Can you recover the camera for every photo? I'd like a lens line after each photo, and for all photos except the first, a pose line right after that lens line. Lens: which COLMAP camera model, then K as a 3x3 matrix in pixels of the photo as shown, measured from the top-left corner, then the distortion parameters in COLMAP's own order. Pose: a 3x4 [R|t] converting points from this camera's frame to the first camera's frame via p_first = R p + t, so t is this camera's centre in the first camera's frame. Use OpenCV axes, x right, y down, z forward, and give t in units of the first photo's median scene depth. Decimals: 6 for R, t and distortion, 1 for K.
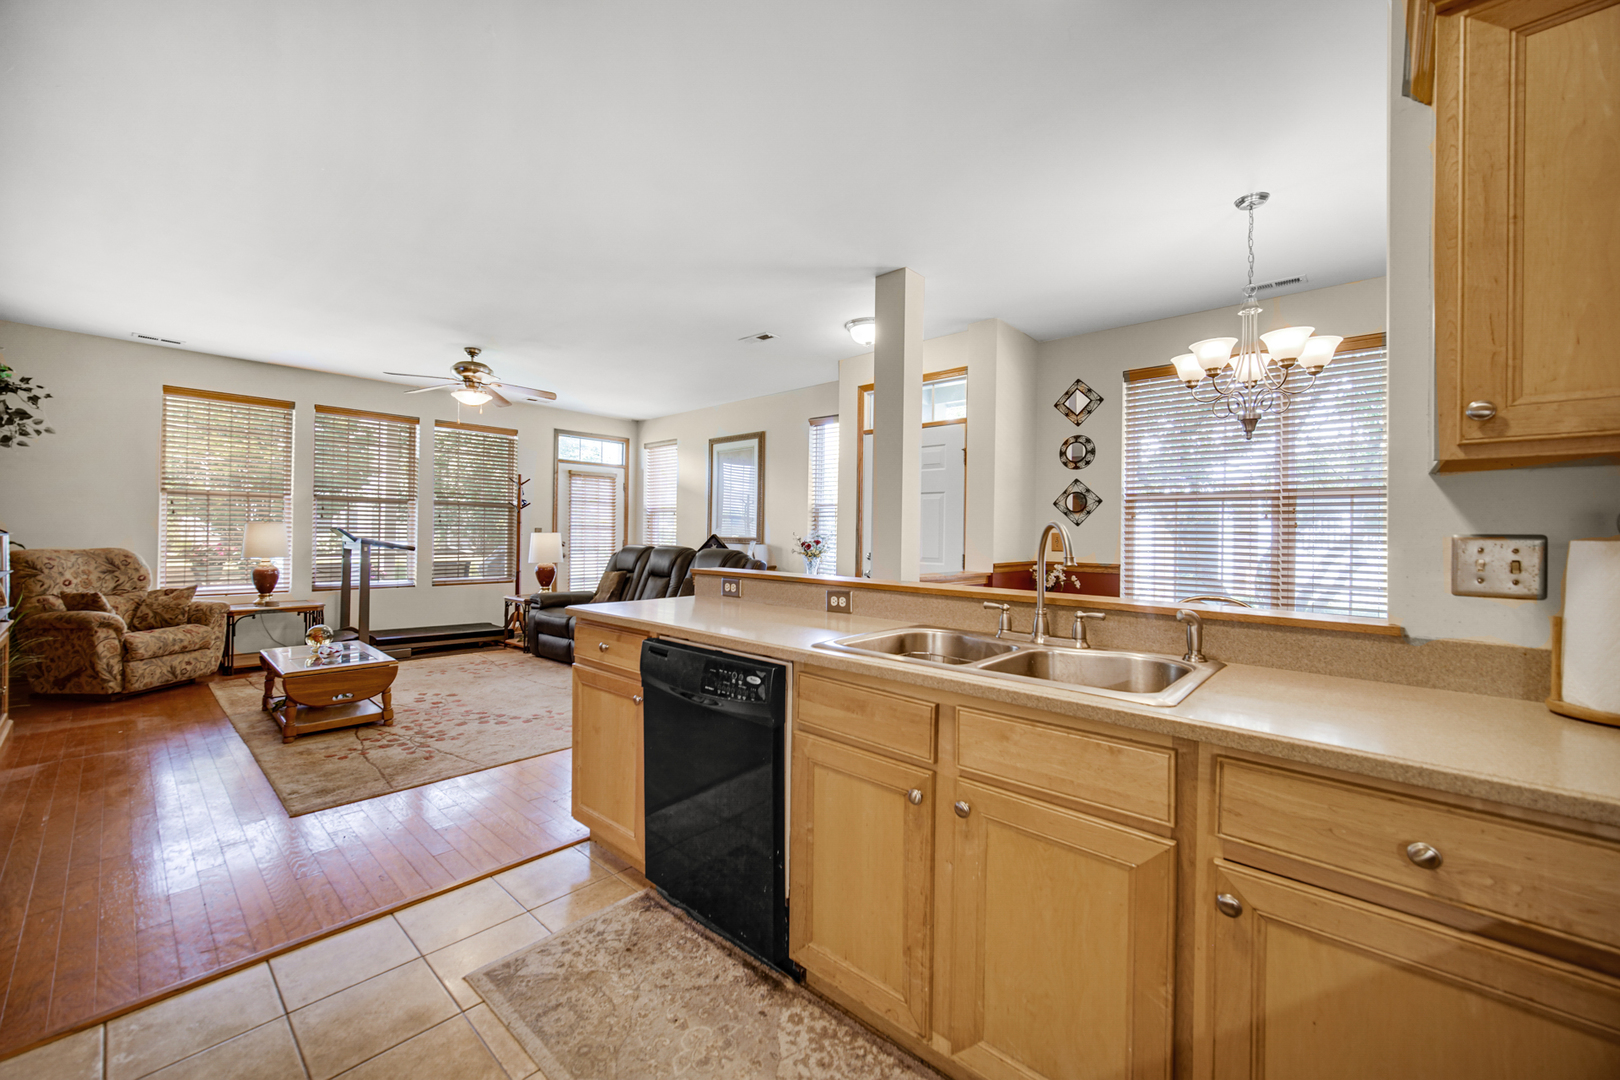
lens RADIAL K [[637.2, 0, 796.4], [0, 637.2, 531.2], [0, 0, 1]] dist [-0.001818, 0.000285]
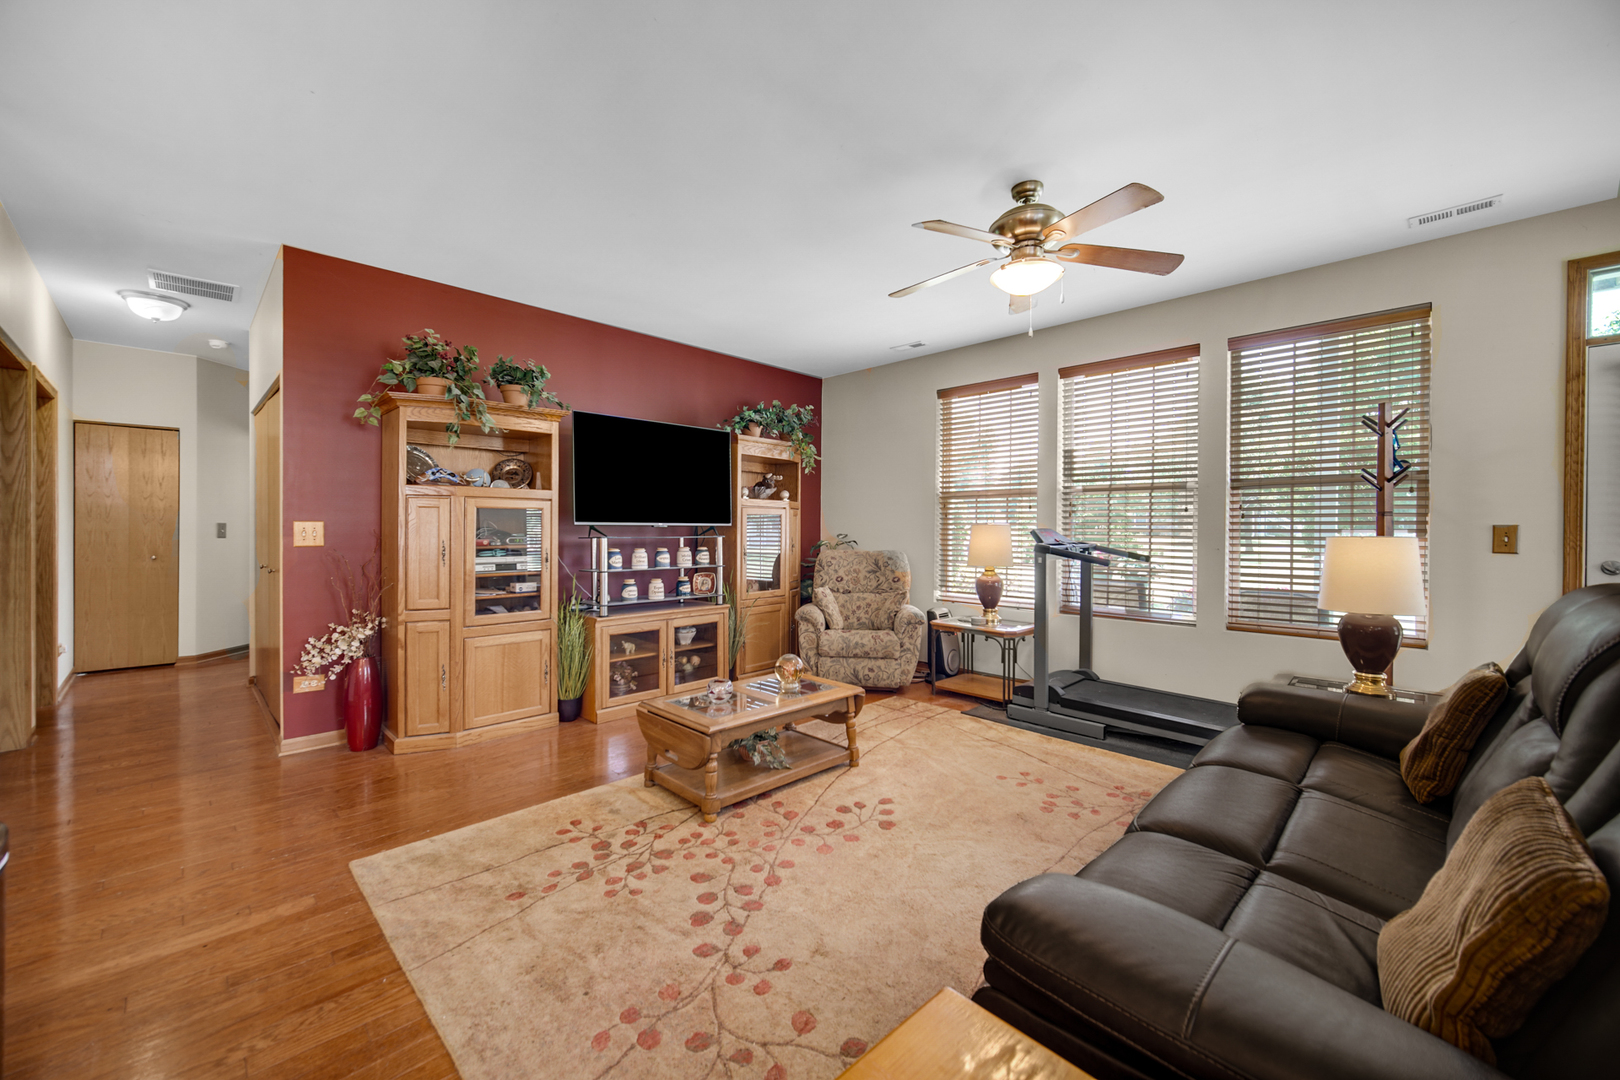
lens RADIAL K [[637.2, 0, 796.4], [0, 637.2, 531.2], [0, 0, 1]] dist [-0.001818, 0.000285]
pose [[-0.043178, -0.009260, -0.999024, 0.025650], [0.000362, 0.999957, -0.009284, 0.004019], [0.999067, -0.000762, -0.043173, 0.945918]]
